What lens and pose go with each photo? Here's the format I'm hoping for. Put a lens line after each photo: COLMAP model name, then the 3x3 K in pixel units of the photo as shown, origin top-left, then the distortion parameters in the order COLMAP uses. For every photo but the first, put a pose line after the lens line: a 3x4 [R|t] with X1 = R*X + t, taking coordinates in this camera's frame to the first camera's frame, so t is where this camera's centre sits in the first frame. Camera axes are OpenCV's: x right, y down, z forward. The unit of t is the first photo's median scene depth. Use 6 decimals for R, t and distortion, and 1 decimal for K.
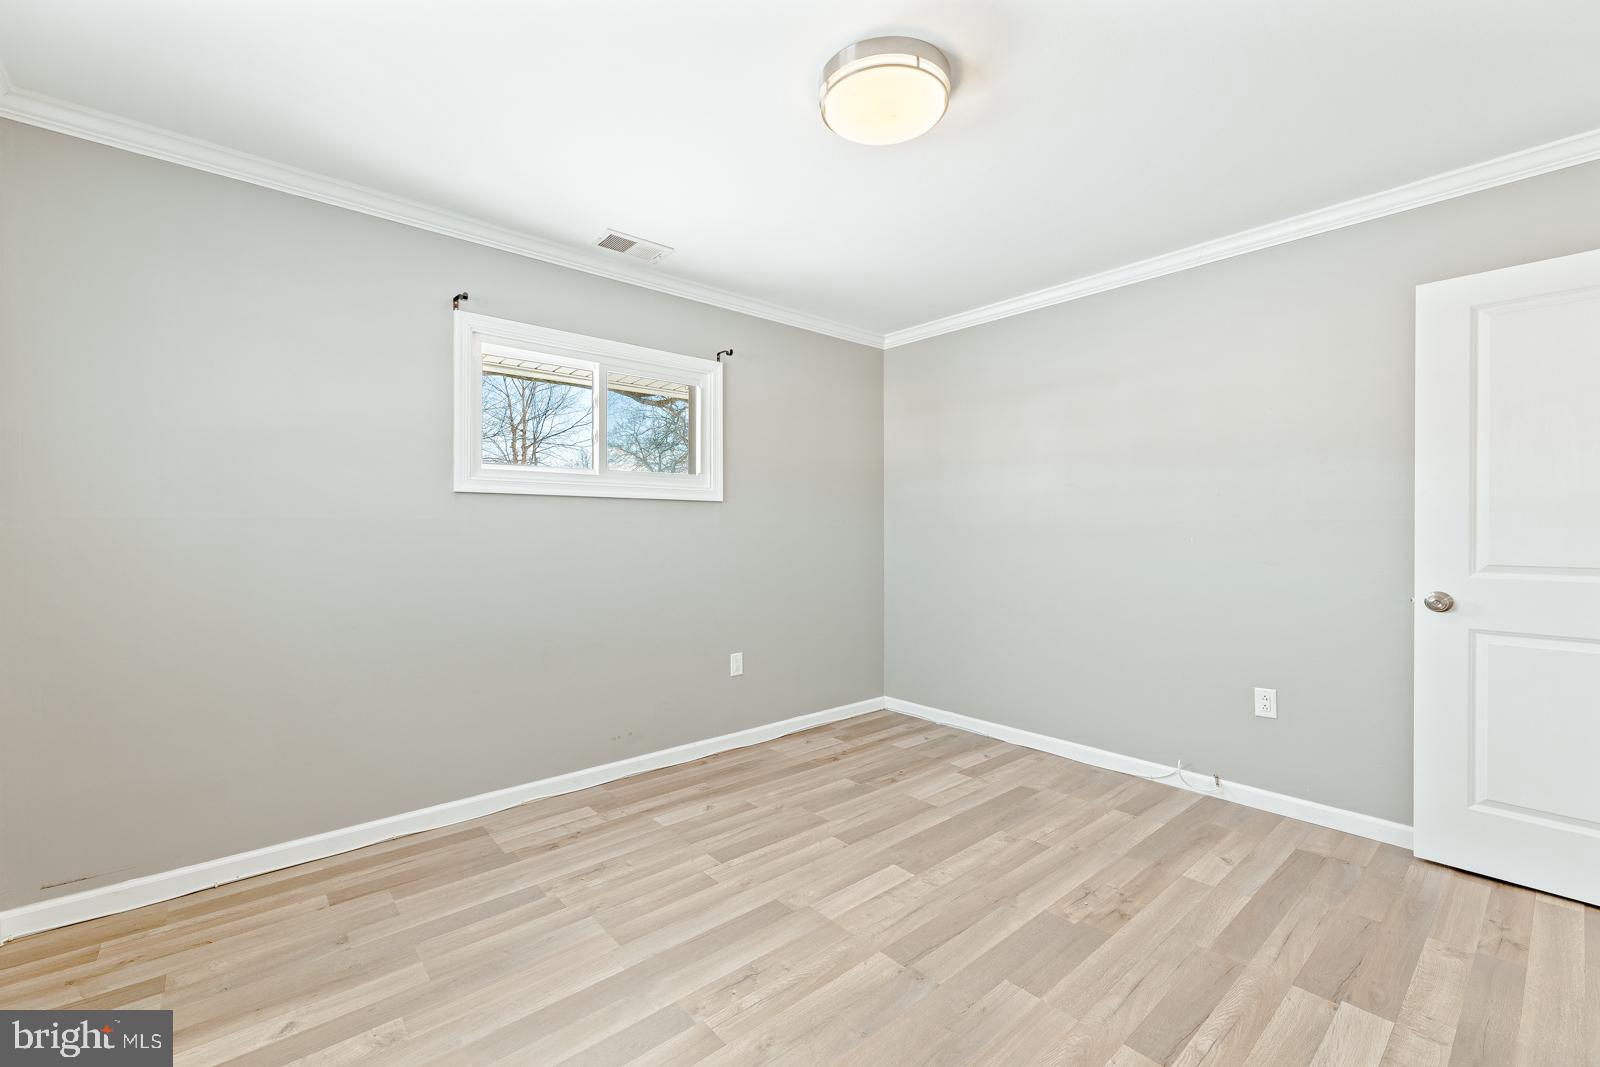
lens RADIAL K [[658.6, 0, 804.2], [0, 658.6, 513.4], [0, 0, 1]] dist [-0.002220, 0.000132]
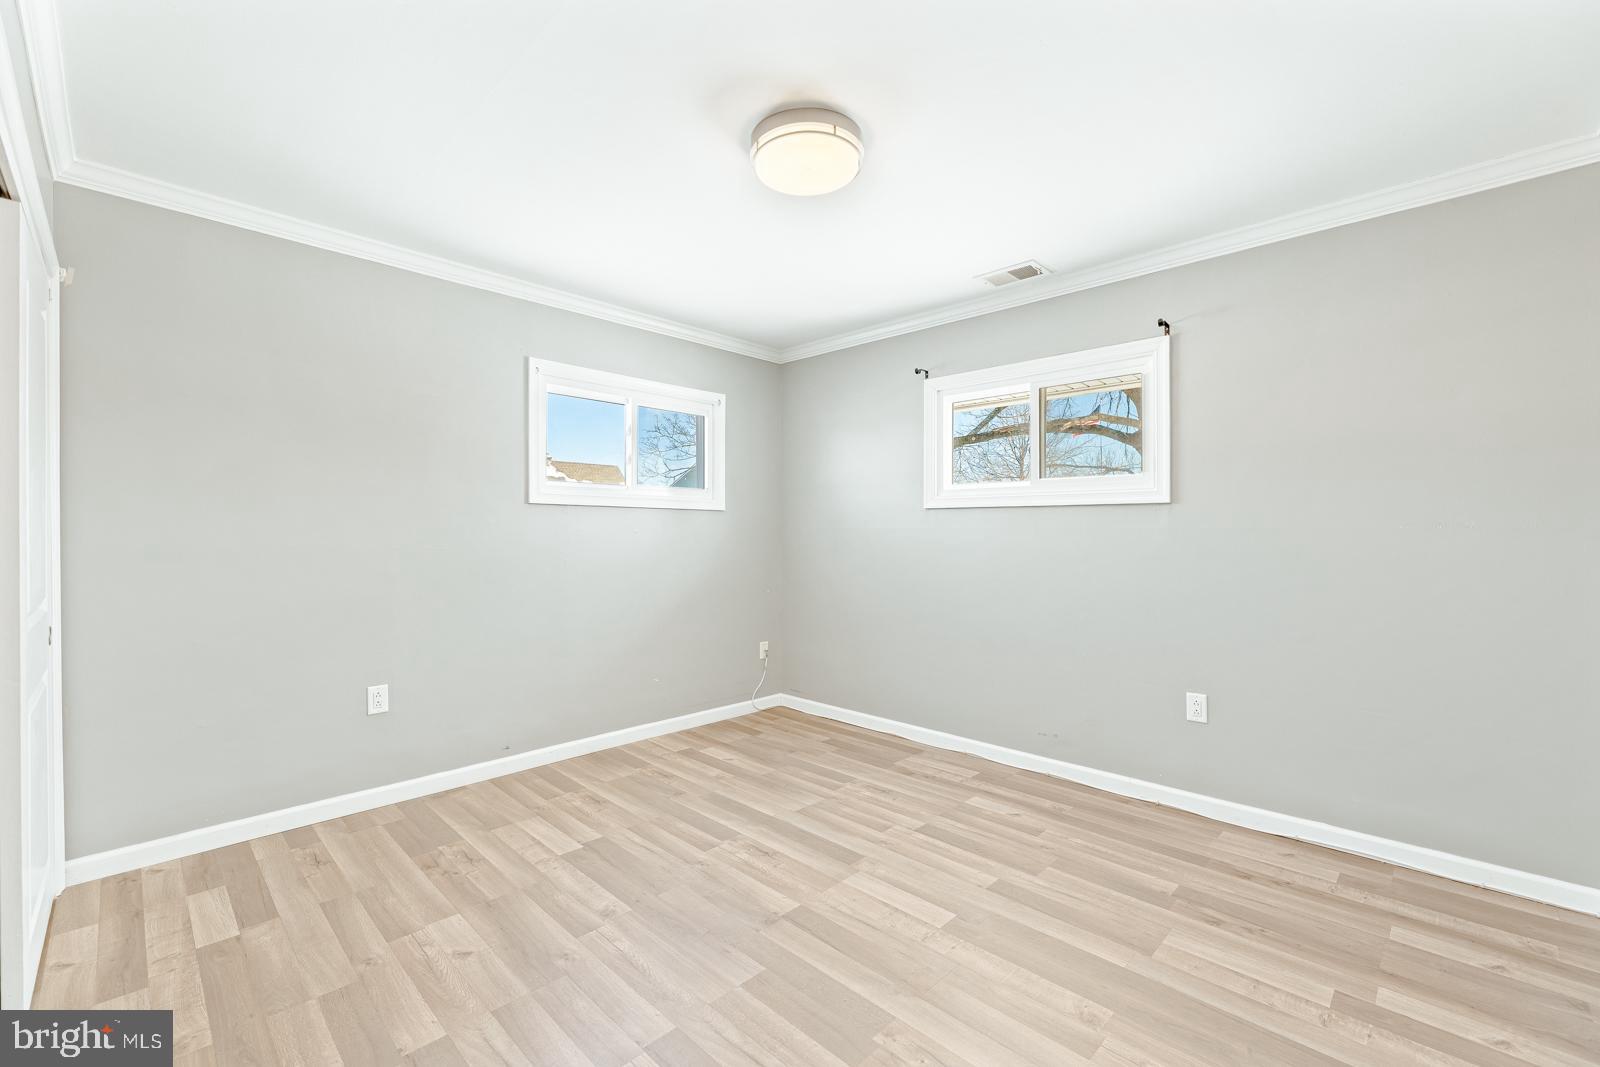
lens RADIAL K [[658.6, 0, 804.2], [0, 658.6, 513.4], [0, 0, 1]] dist [-0.002220, 0.000132]
pose [[0.103689, -0.027967, -0.994216, 0.864107], [0.017780, 0.999497, -0.026261, 0.010208], [0.994451, -0.014954, 0.104134, 0.607847]]
